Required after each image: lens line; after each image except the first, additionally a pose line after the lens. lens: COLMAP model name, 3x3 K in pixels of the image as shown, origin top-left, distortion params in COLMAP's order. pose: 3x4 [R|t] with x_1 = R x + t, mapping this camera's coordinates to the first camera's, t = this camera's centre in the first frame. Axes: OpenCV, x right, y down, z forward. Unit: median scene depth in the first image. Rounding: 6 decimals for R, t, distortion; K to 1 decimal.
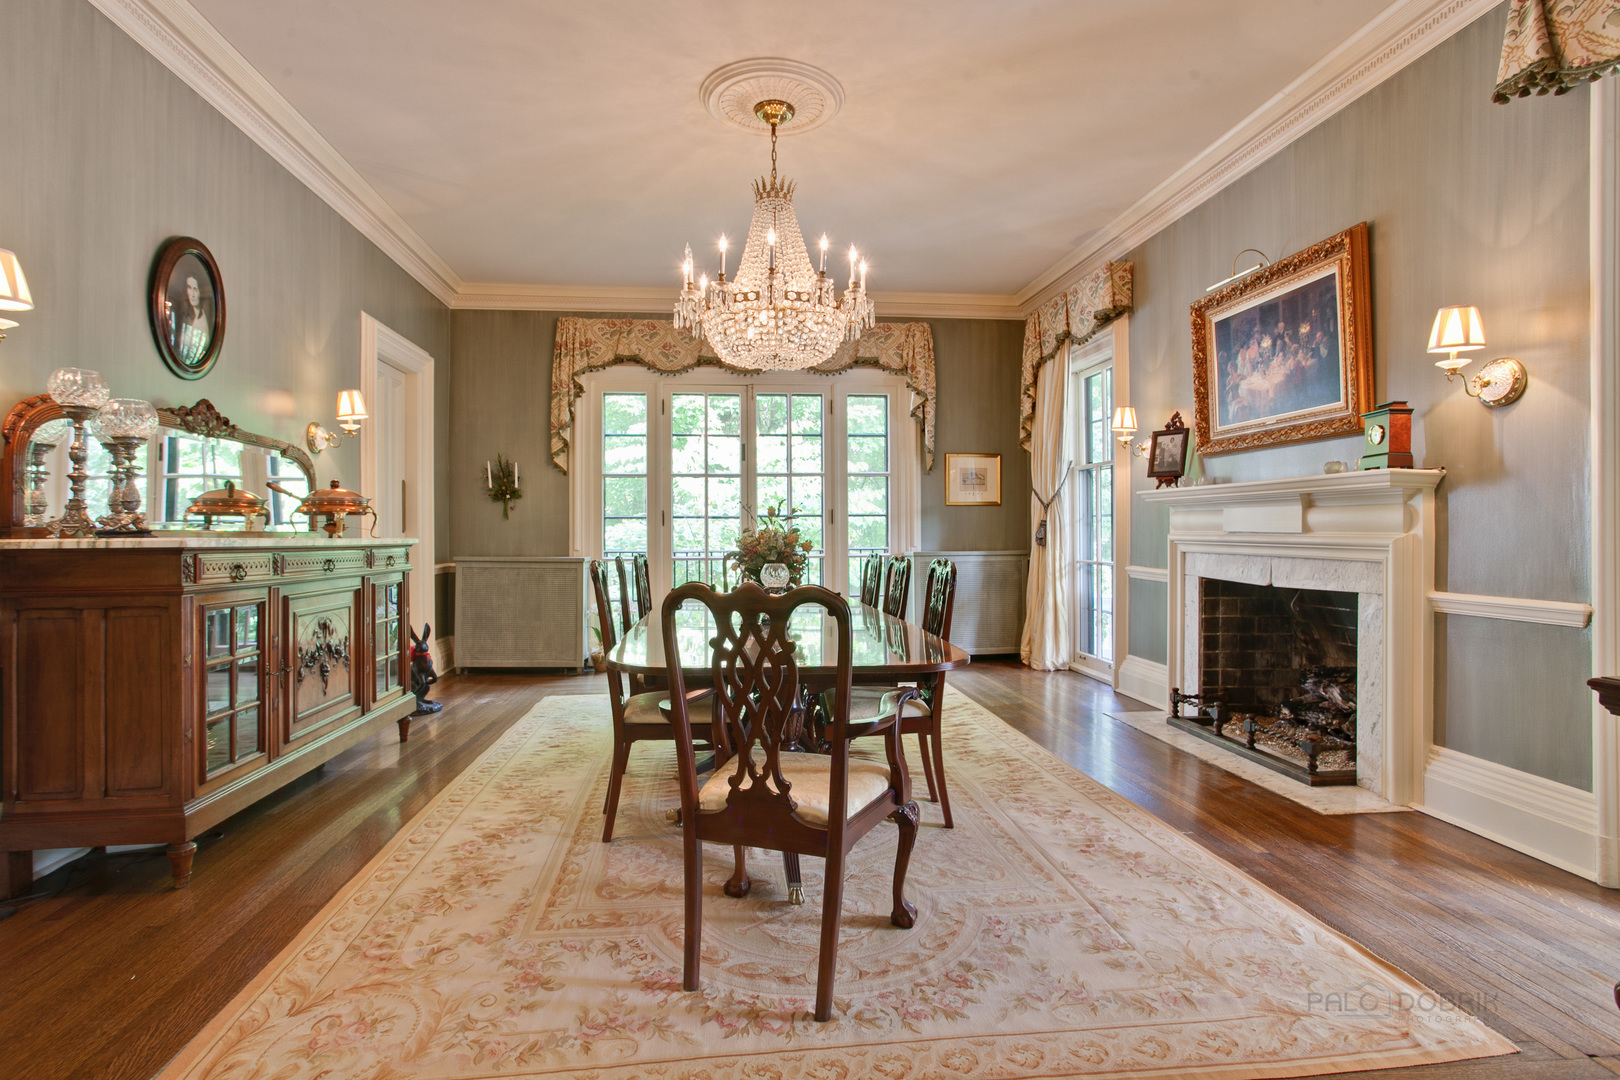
lens RADIAL K [[786.2, 0, 802.4], [0, 786.2, 530.5], [0, 0, 1]] dist [-0.065457, 0.039765]
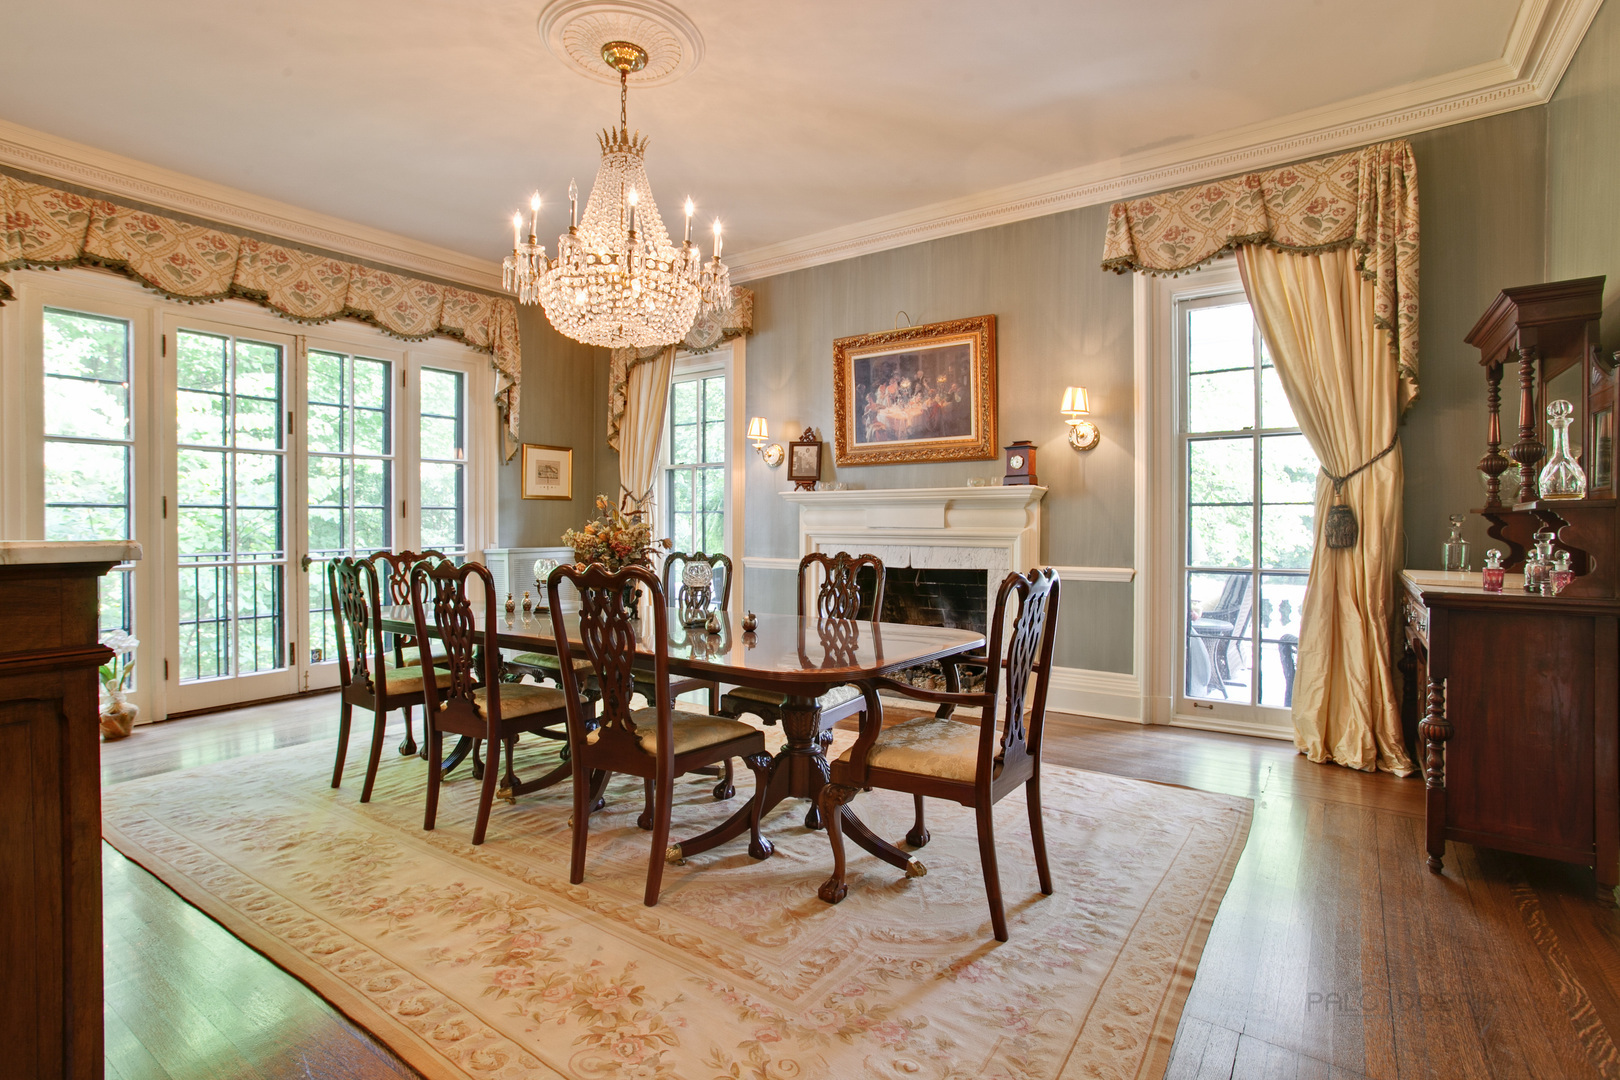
lens RADIAL K [[786.2, 0, 802.4], [0, 786.2, 530.5], [0, 0, 1]] dist [-0.065457, 0.039765]
pose [[0.672885, -0.003084, 0.739741, -0.473269], [-0.000875, 0.999987, 0.004966, 0.000824], [-0.739747, -0.003989, 0.672873, 0.210899]]
